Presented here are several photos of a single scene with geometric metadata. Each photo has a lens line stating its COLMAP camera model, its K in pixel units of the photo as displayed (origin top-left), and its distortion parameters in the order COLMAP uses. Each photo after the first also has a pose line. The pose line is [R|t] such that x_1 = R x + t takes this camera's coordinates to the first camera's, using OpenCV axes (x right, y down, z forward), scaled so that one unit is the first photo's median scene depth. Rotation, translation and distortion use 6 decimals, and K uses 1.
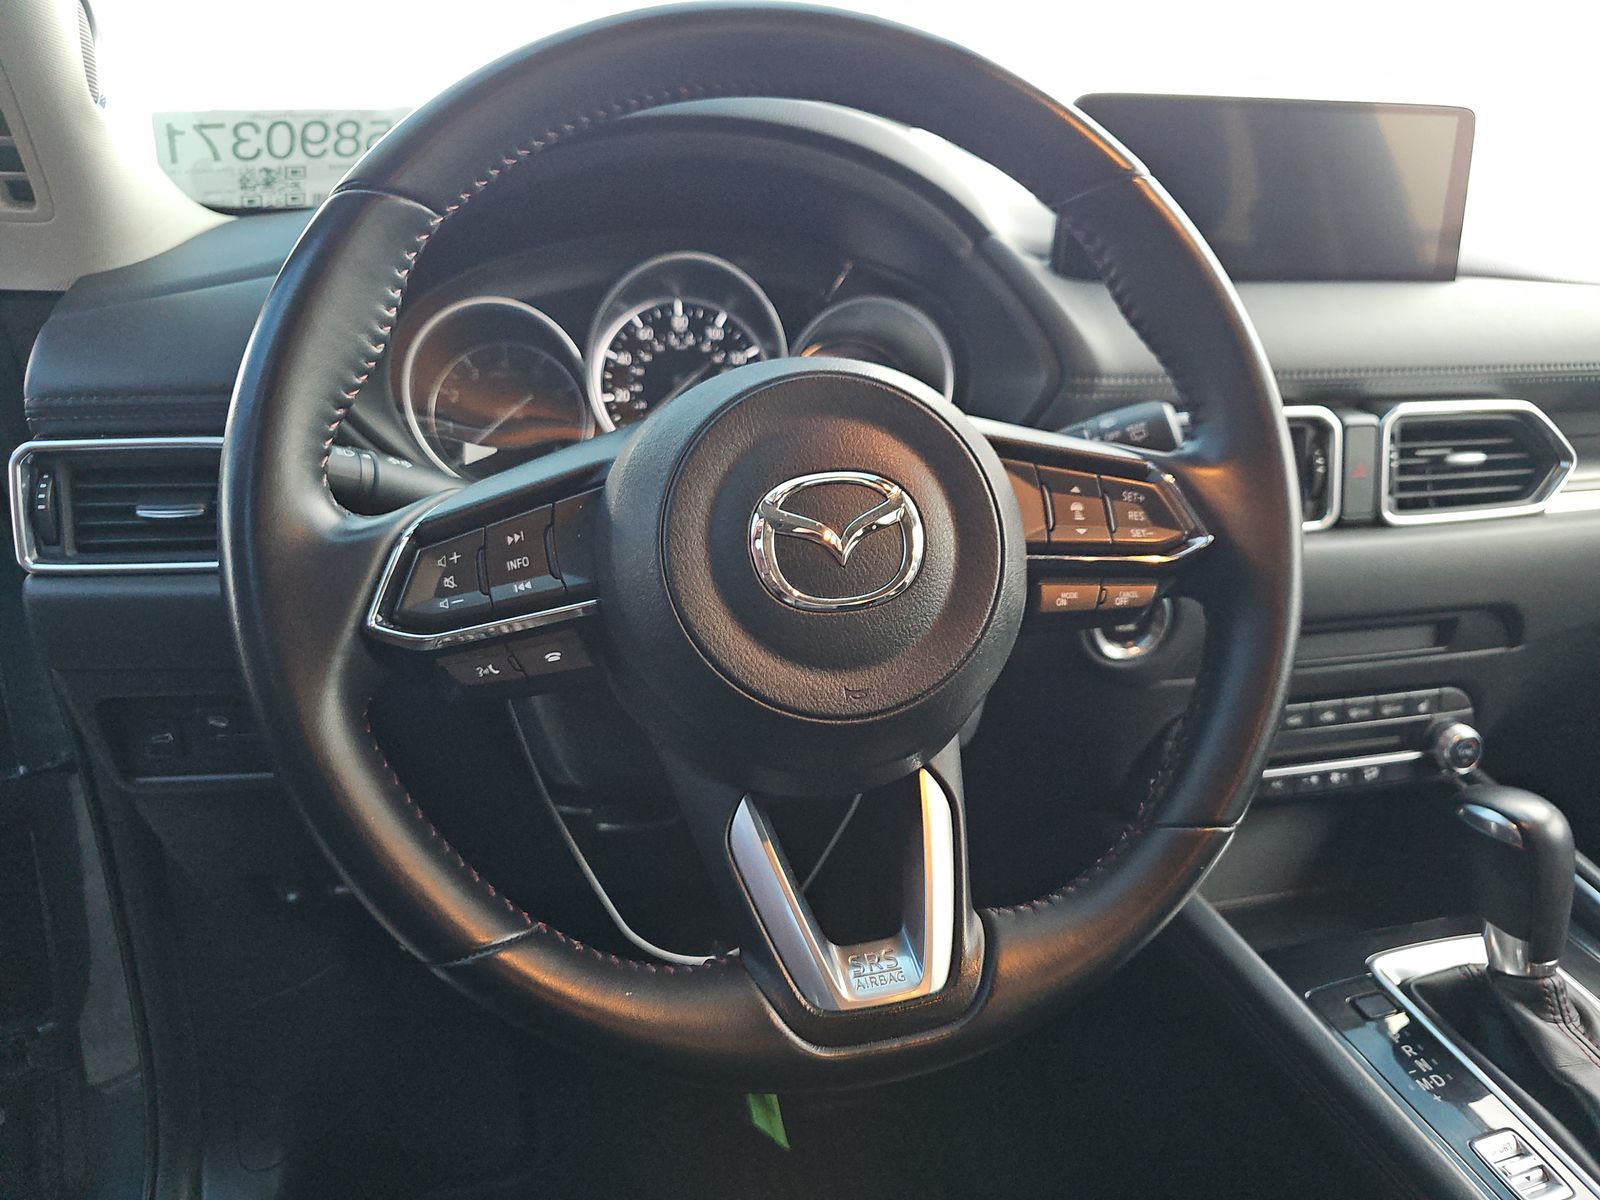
lens RADIAL K [[1058.3, 0, 794.5], [0, 1058.3, 593.4], [0, 0, 1]] dist [0.031123, -0.024931]
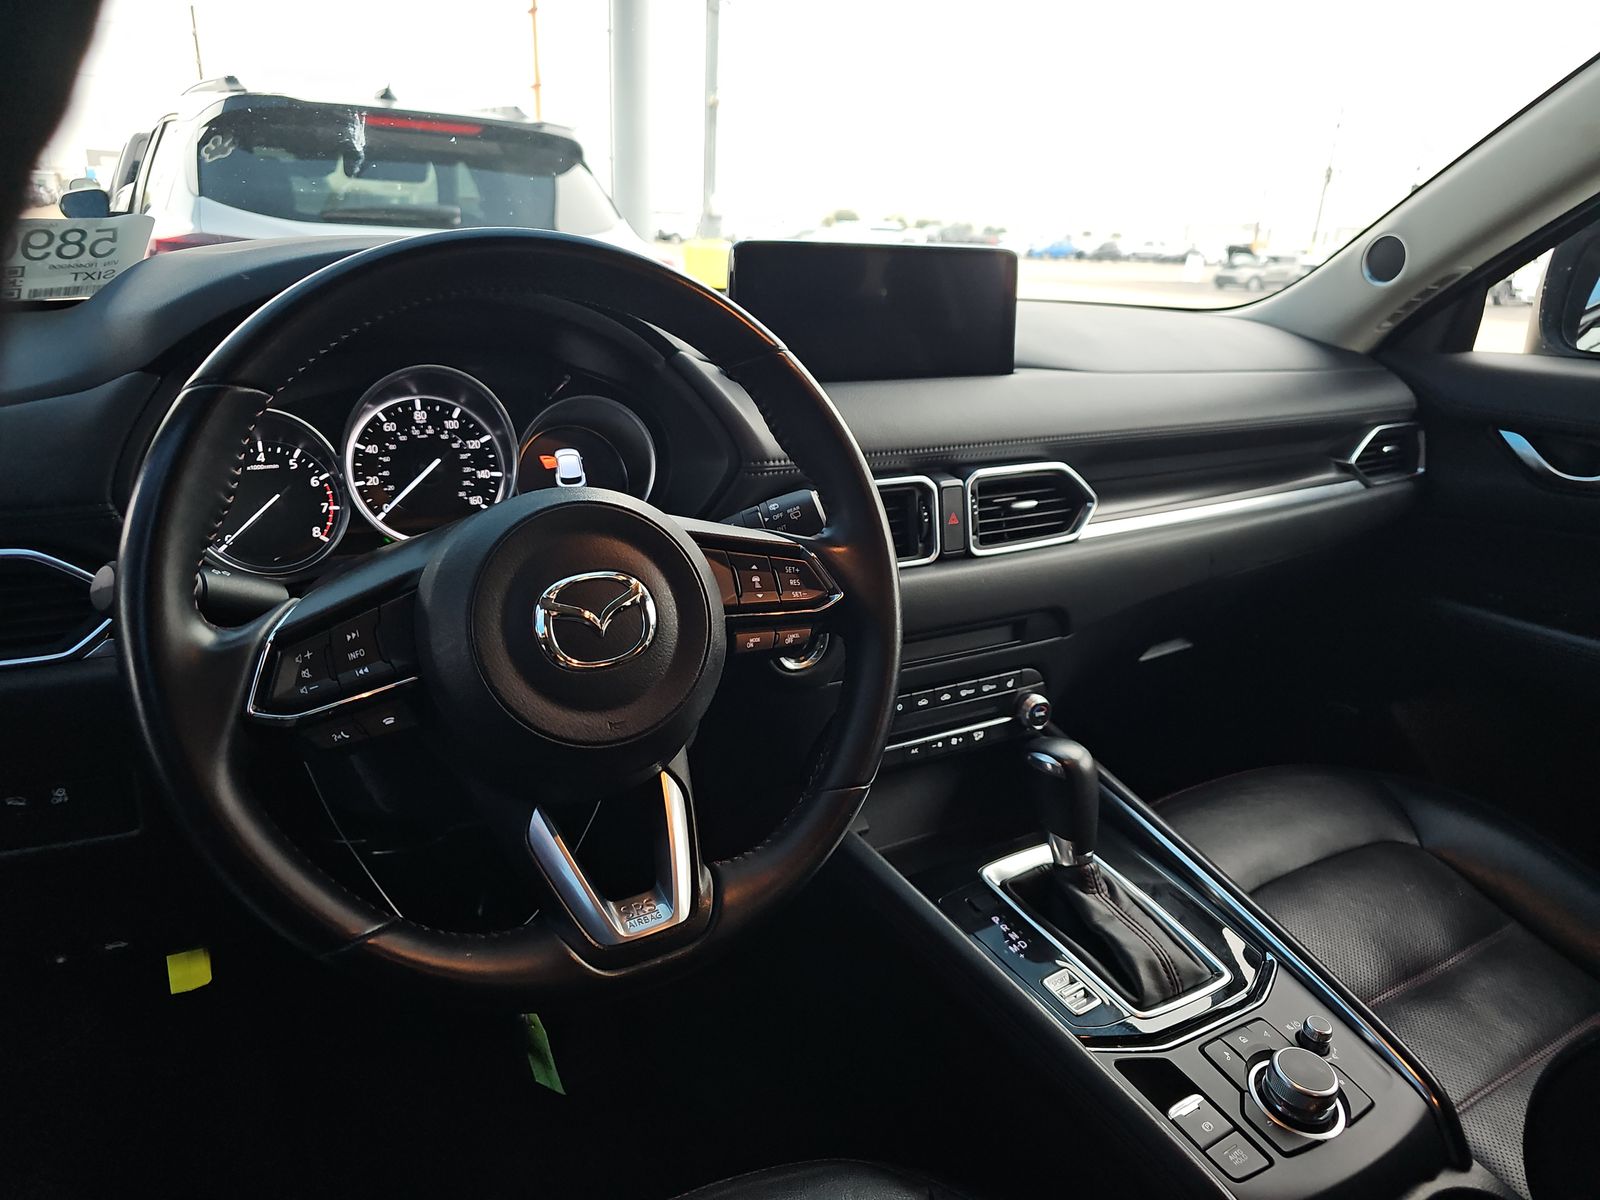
lens RADIAL K [[1058.3, 0, 807.0], [0, 1058.3, 595.1], [0, 0, 1]] dist [0.031123, -0.024931]
pose [[0.953806, -0.064815, 0.293349, -0.063032], [0.063995, 0.997873, 0.012403, -0.049371], [-0.293529, 0.006943, 0.955925, -0.272441]]
